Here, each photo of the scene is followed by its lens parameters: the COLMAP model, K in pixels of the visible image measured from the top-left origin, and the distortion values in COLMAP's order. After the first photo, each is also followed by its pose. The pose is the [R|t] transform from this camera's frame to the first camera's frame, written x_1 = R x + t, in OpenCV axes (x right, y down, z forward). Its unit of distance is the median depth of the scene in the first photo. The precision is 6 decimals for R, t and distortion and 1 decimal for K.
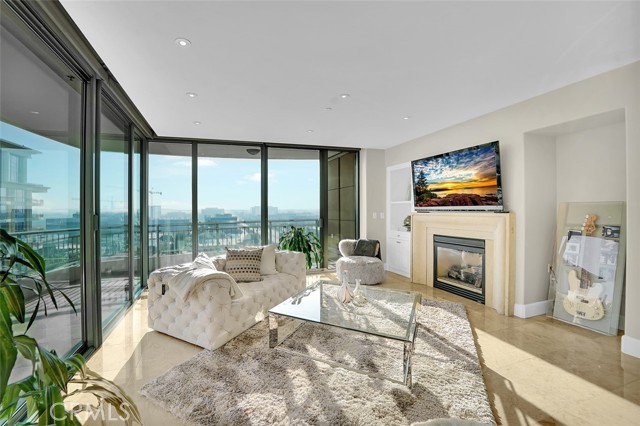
lens RADIAL K [[257.9, 0, 294.4], [0, 257.9, 213.0], [0, 0, 1]] dist [-0.011987, 0.000044]
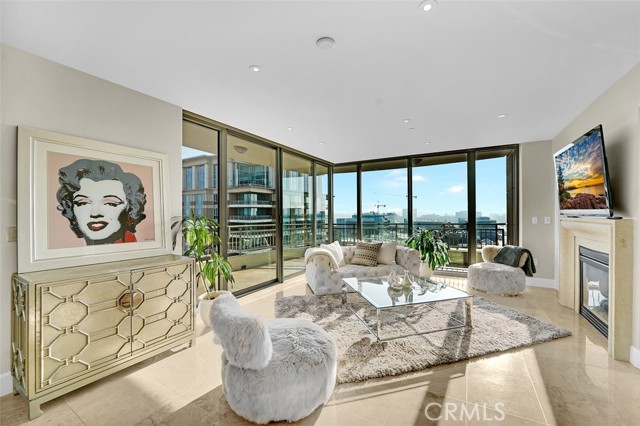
lens RADIAL K [[247.9, 0, 327.6], [0, 247.9, 212.8], [0, 0, 1]] dist [-0.011323, 0.000722]
pose [[0.697047, 0.002208, -0.717022, 0.711528], [-0.008275, 0.999953, -0.004965, -0.007825], [0.716978, 0.009394, 0.697033, -0.084124]]
